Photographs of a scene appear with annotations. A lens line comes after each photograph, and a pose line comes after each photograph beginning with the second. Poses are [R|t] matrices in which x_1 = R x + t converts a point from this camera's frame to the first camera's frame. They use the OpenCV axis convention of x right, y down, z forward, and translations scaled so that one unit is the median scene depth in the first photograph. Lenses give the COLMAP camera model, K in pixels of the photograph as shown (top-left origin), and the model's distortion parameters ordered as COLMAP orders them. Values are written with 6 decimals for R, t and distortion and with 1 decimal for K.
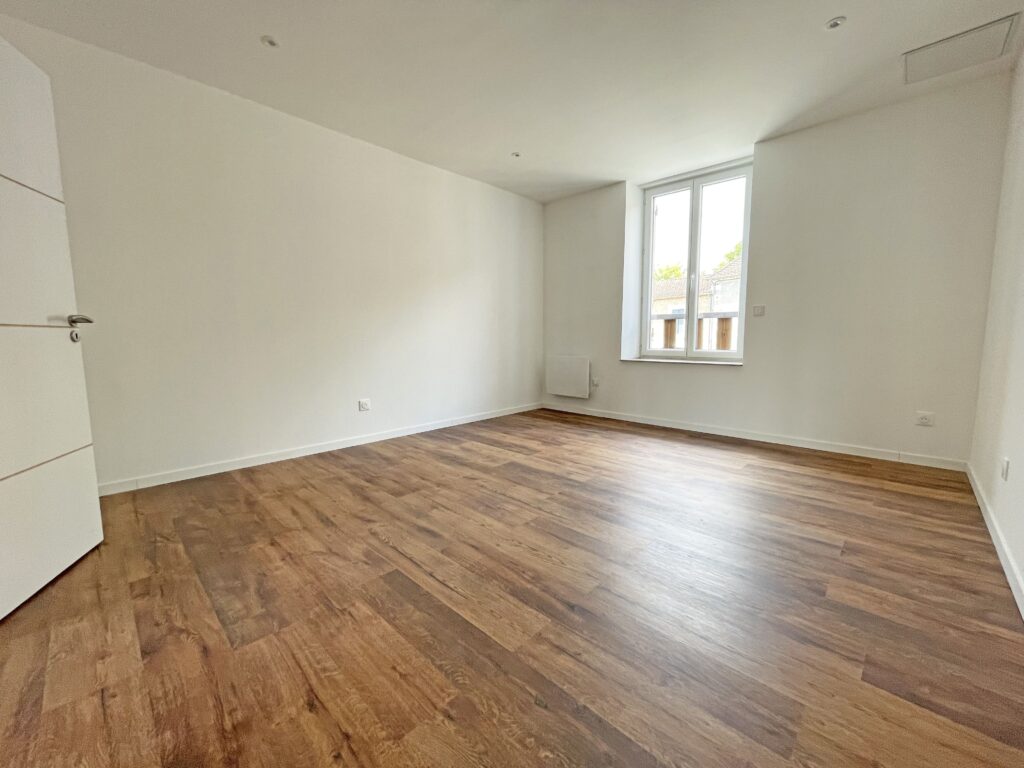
lens RADIAL K [[410.4, 0, 511.5], [0, 410.4, 382.0], [0, 0, 1]] dist [-0.004092, 0.001141]
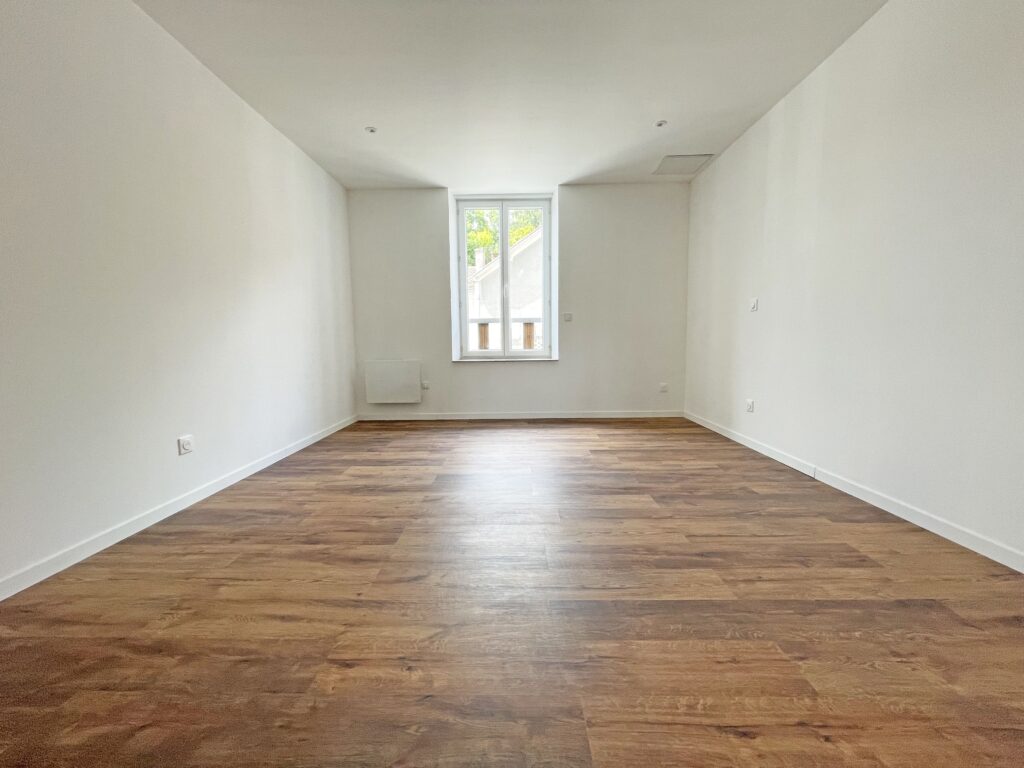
lens RADIAL K [[410.4, 0, 503.6], [0, 410.4, 381.6], [0, 0, 1]] dist [-0.004092, 0.001141]
pose [[0.734721, -0.073270, 0.674401, -0.460286], [0.087300, 0.996096, 0.013112, -0.007393], [-0.672729, 0.049241, 0.738249, 0.216352]]
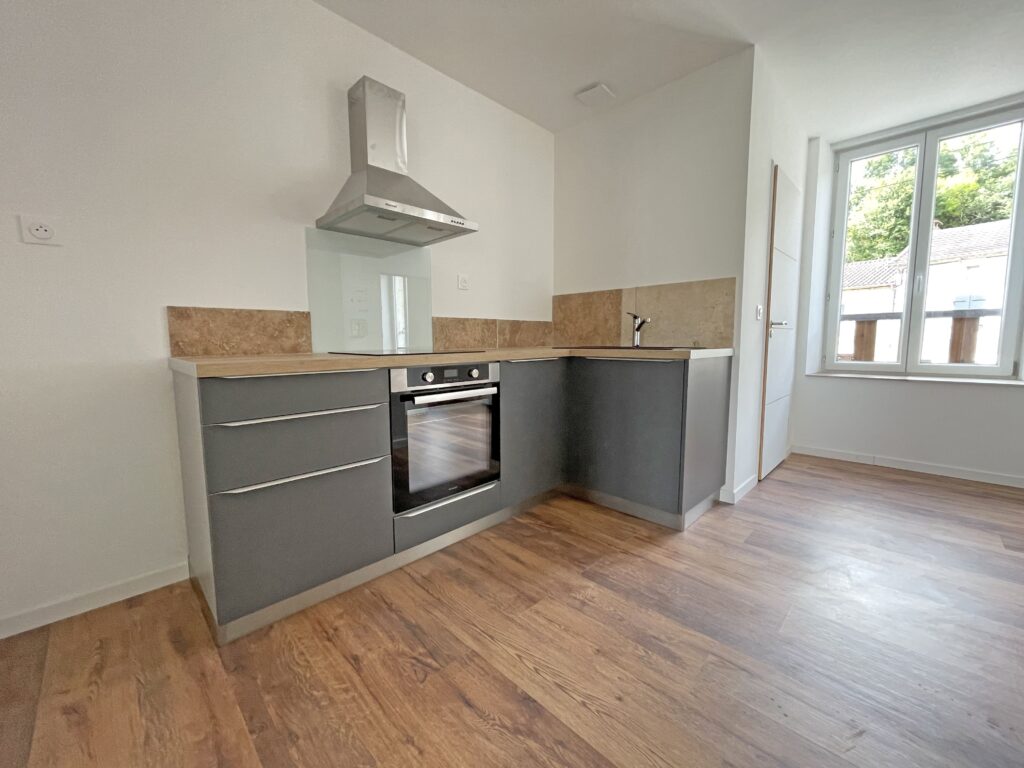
lens RADIAL K [[410.4, 0, 504.5], [0, 410.4, 381.4], [0, 0, 1]] dist [-0.004092, 0.001141]
pose [[0.998925, 0.036243, -0.028911, -0.359126], [-0.037713, 0.997934, -0.052023, 0.034674], [0.026966, 0.053057, 0.998227, 0.324285]]
